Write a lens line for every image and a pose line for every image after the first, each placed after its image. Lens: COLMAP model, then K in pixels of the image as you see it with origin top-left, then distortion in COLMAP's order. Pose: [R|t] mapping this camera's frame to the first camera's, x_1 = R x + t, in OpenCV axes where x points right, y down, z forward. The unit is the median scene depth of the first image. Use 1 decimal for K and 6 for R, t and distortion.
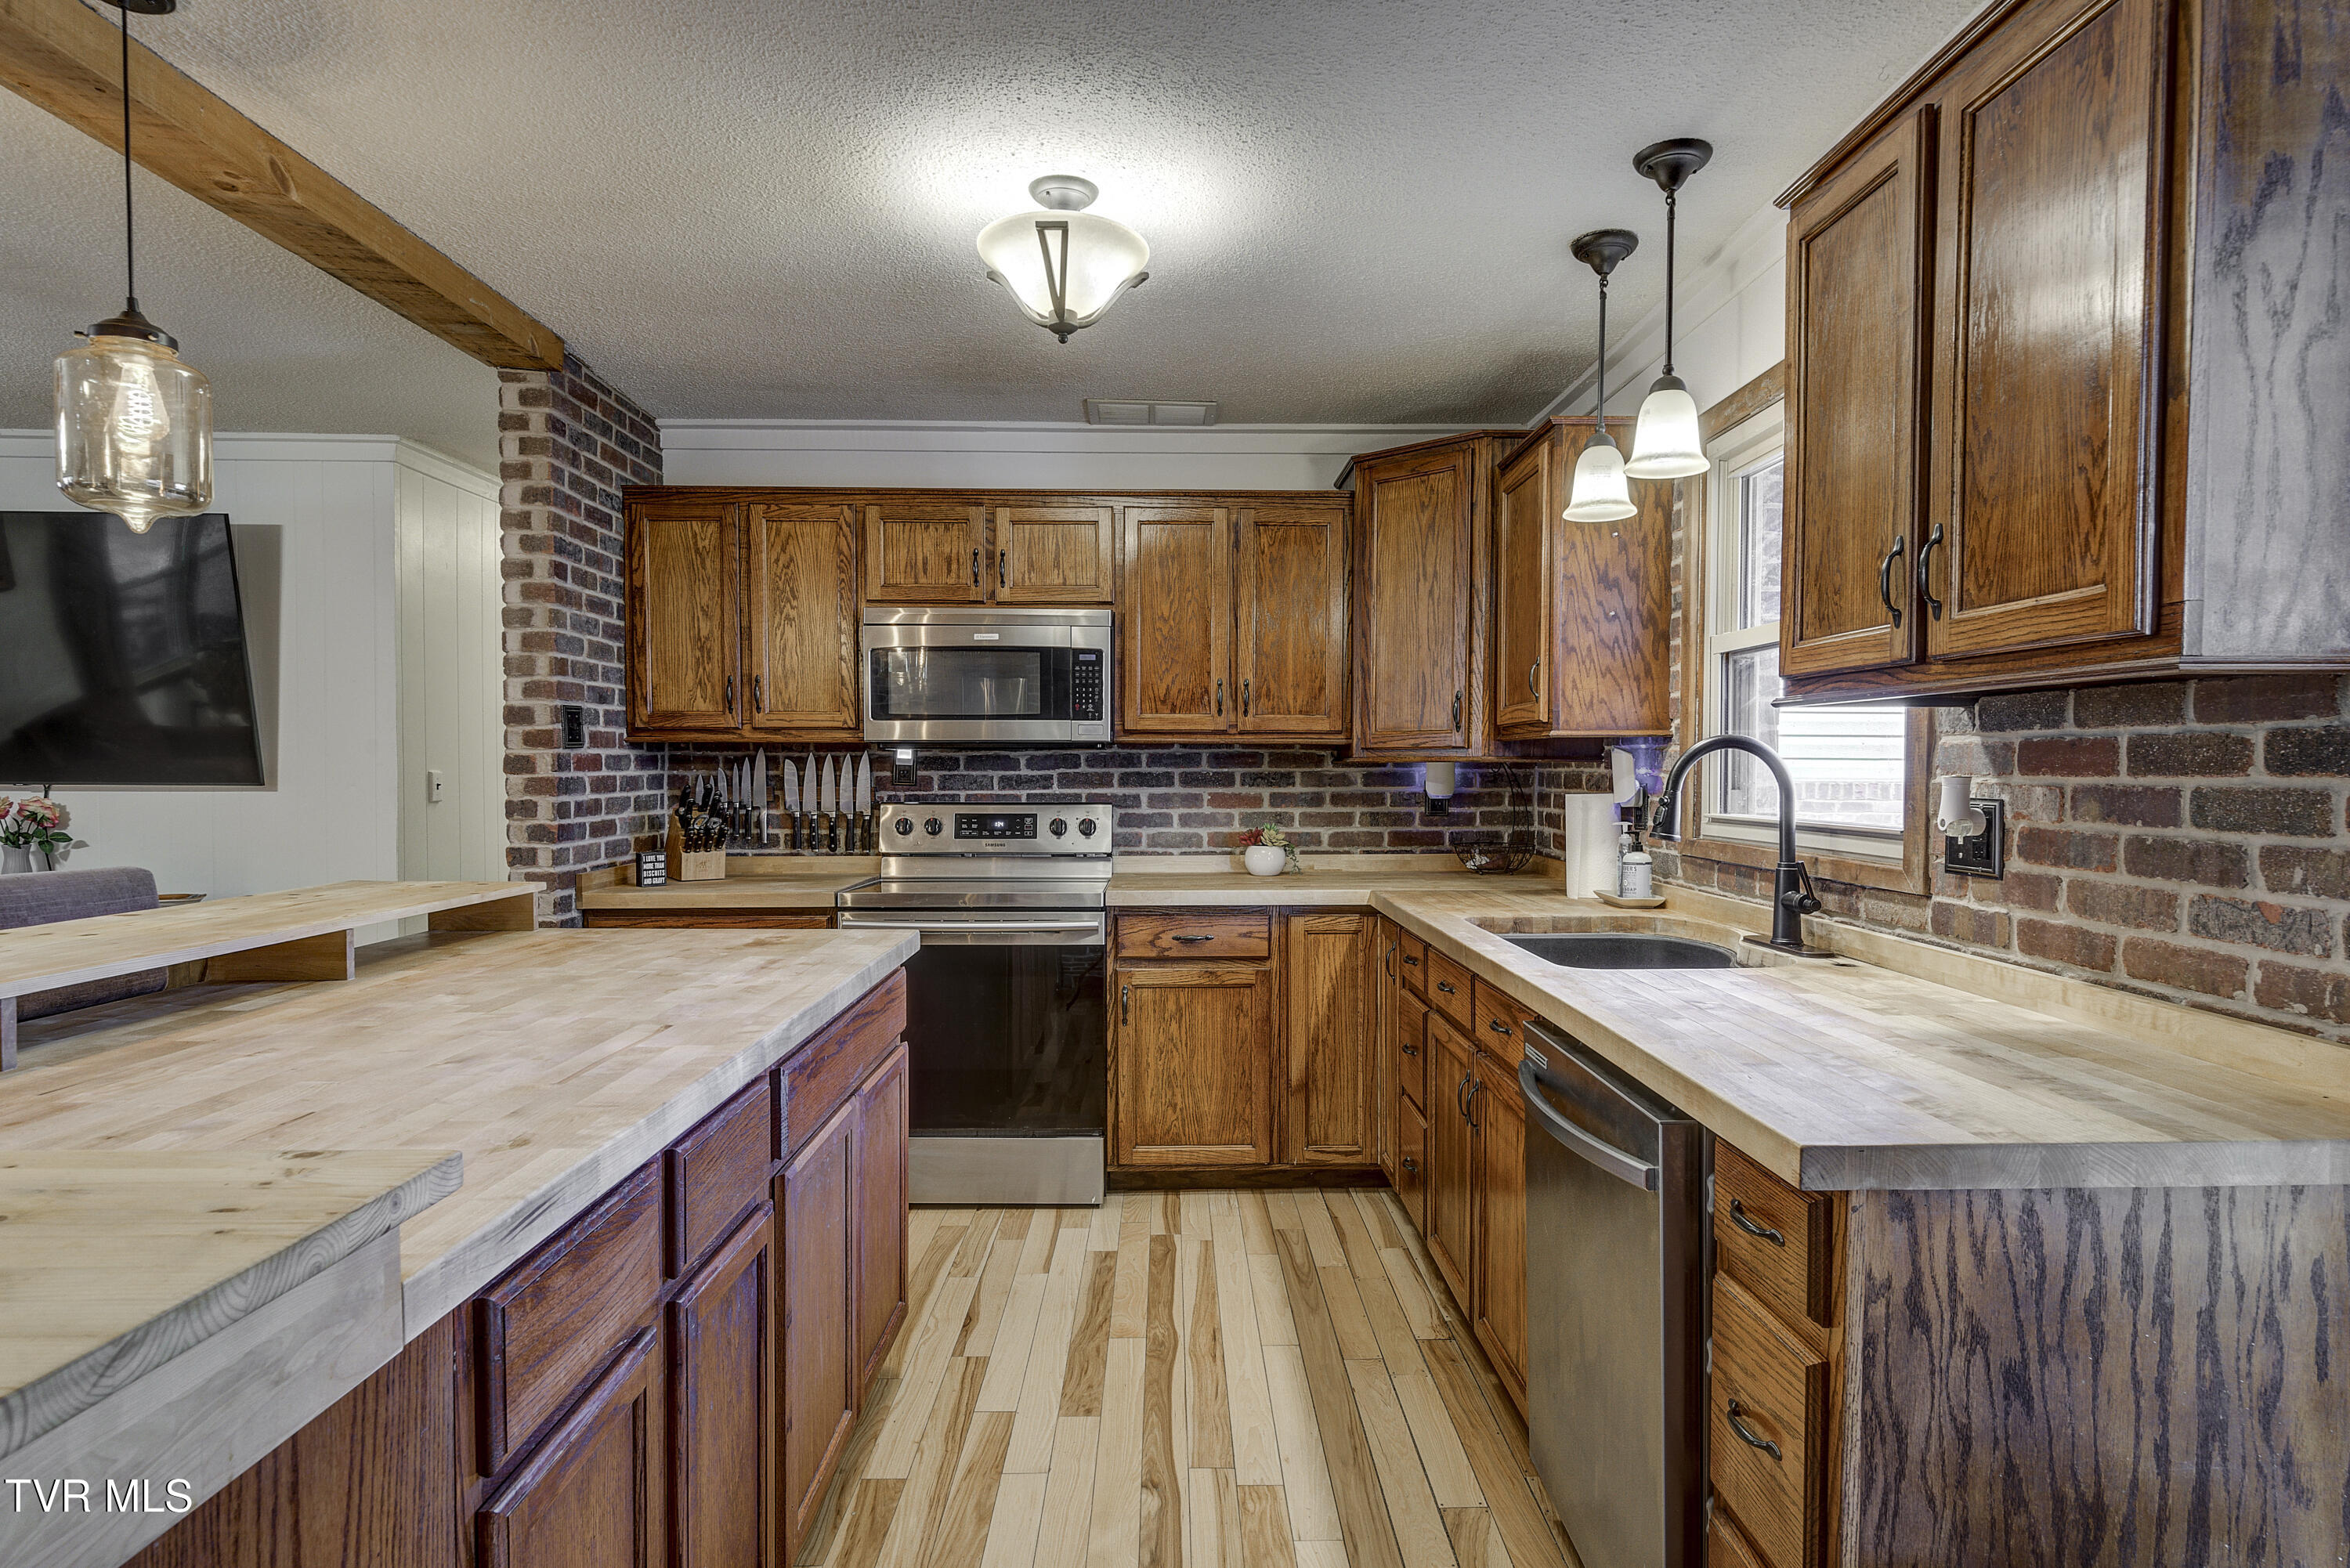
lens RADIAL K [[1258.9, 0, 1186.6], [0, 1258.9, 797.5], [0, 0, 1]] dist [-0.000331, -0.000925]
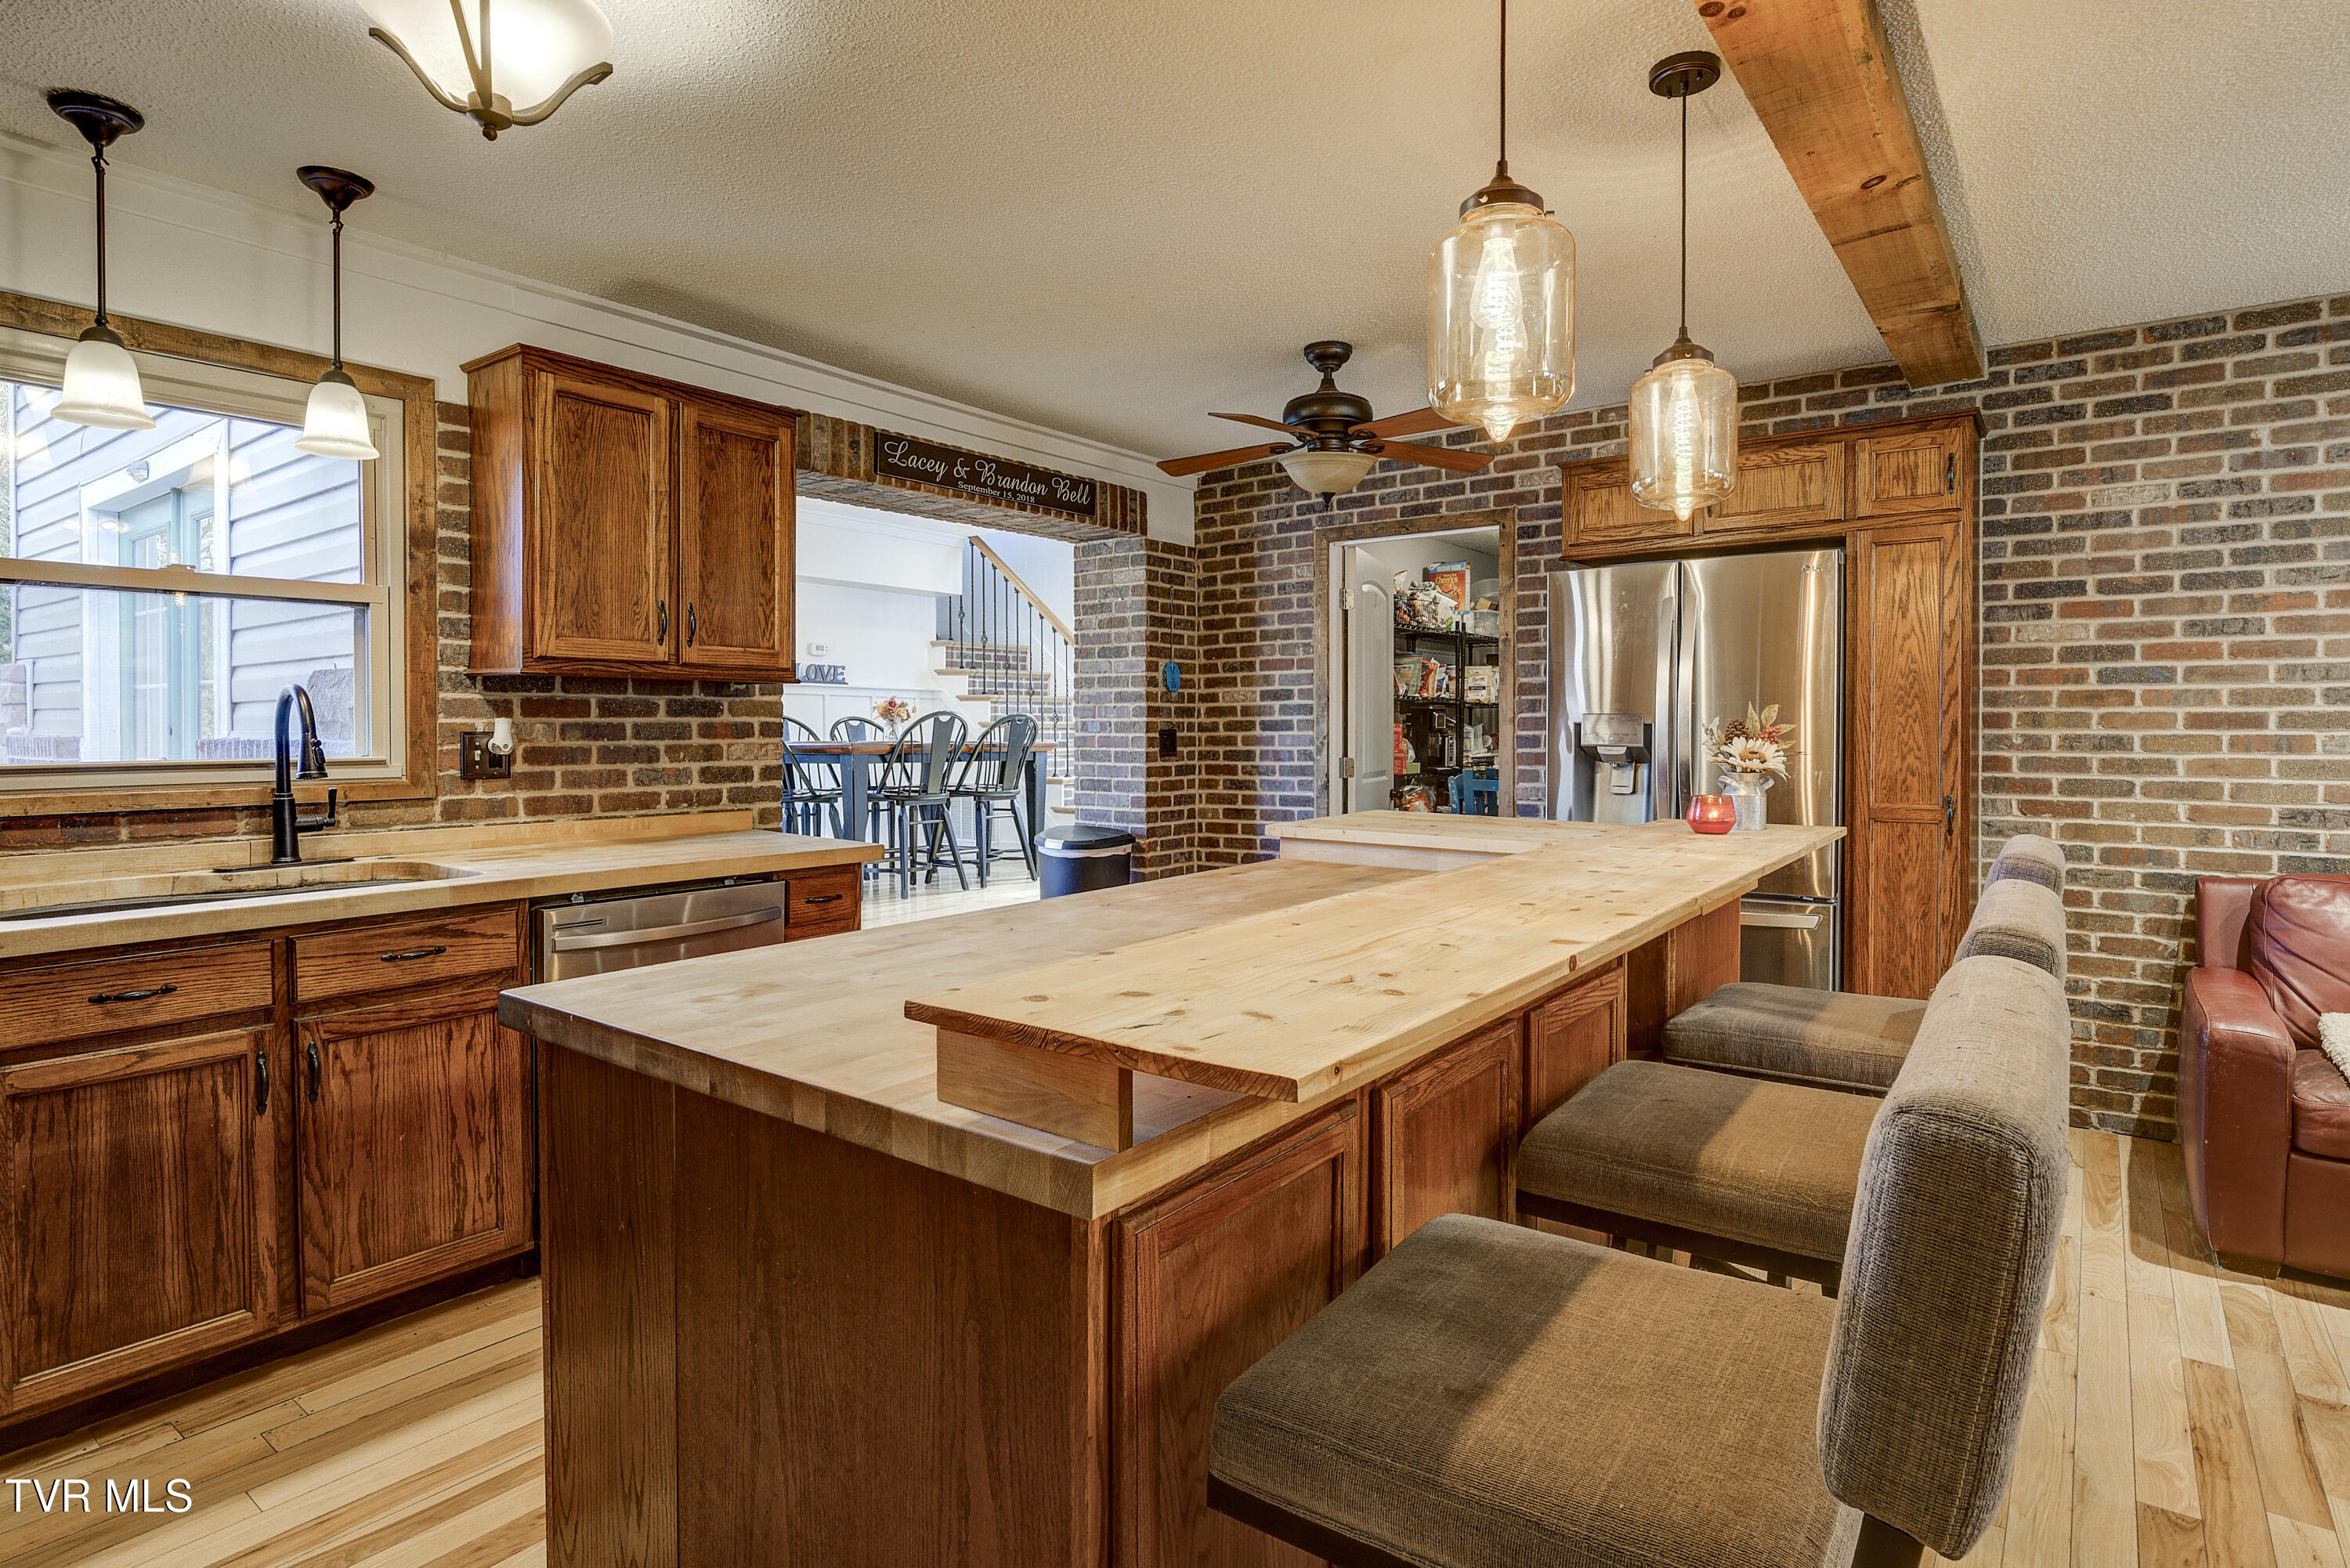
lens RADIAL K [[1206.9, 0, 1187.9], [0, 1206.9, 745.4], [0, 0, 1]] dist [-0.013416, 0.003085]
pose [[-0.786278, -0.020661, 0.617527, -0.548759], [0.008007, 0.999016, 0.043619, -0.021857], [-0.617821, 0.039242, -0.785339, 0.845713]]
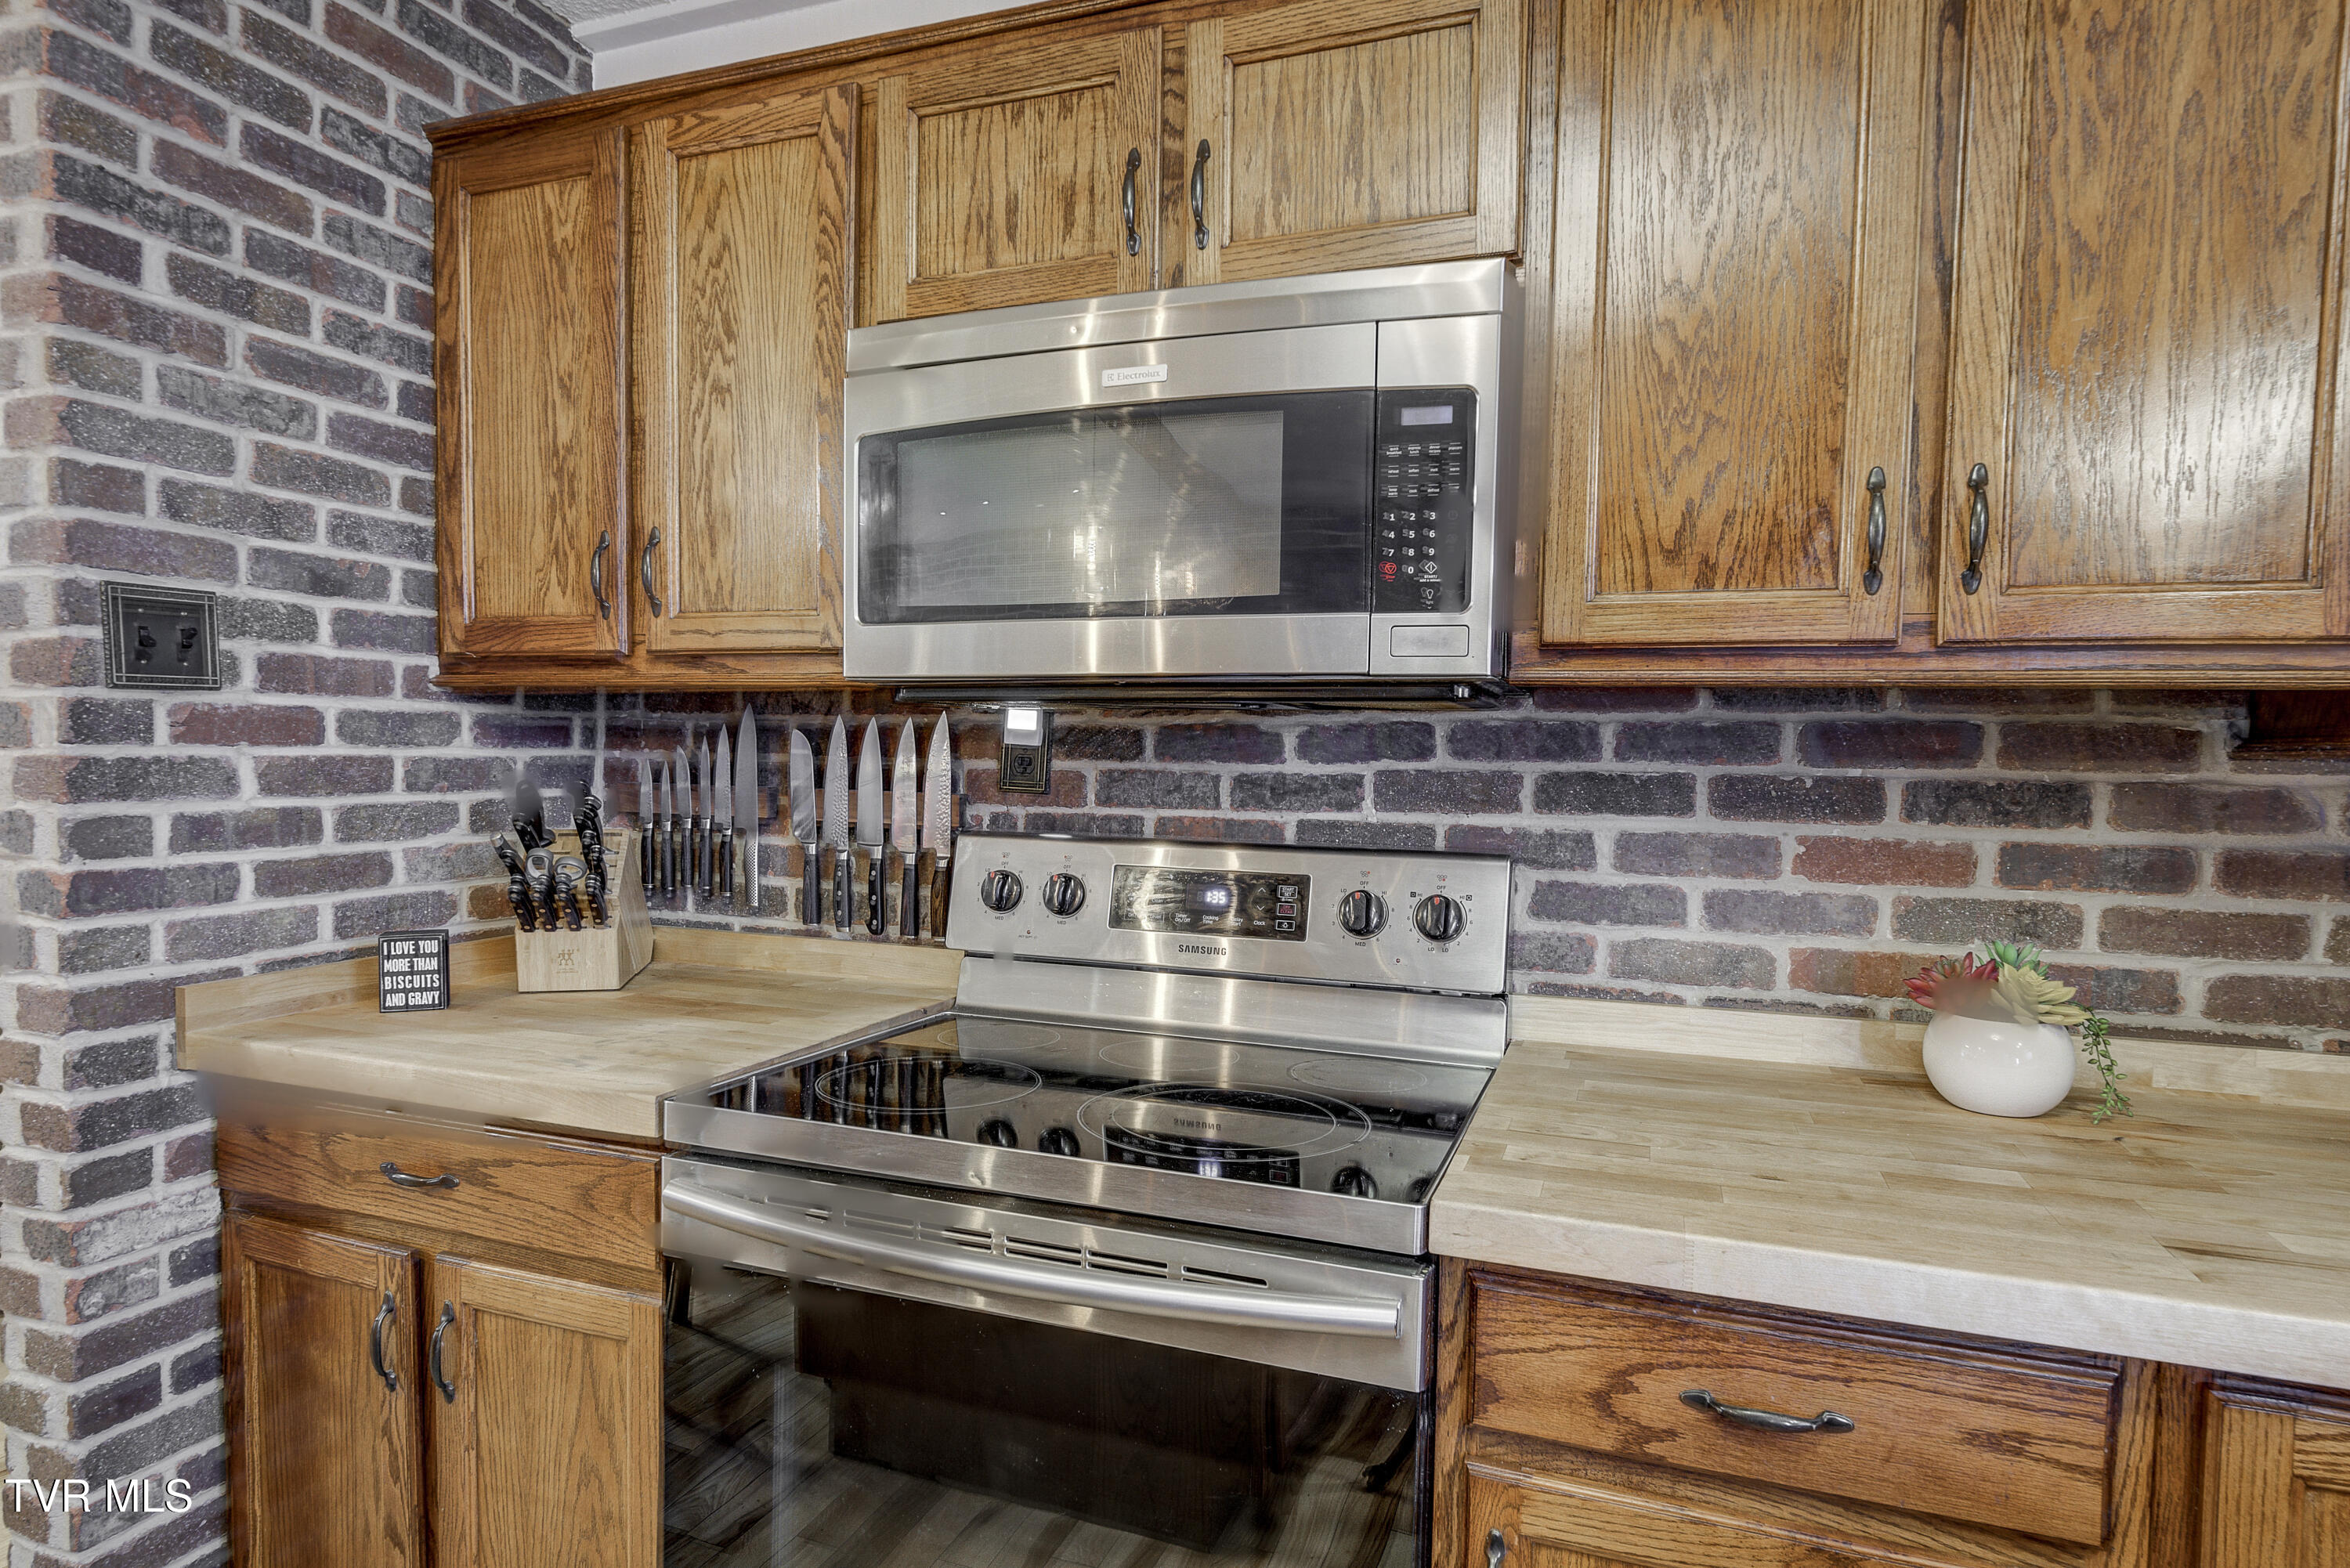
lens RADIAL K [[1258.9, 0, 1191.6], [0, 1258.9, 809.7], [0, 0, 1]] dist [-0.000331, -0.000925]
pose [[0.930958, 0.031540, -0.363761, -0.013896], [-0.026392, 0.999469, 0.019114, -0.014612], [0.364170, -0.008194, 0.931296, 0.668956]]
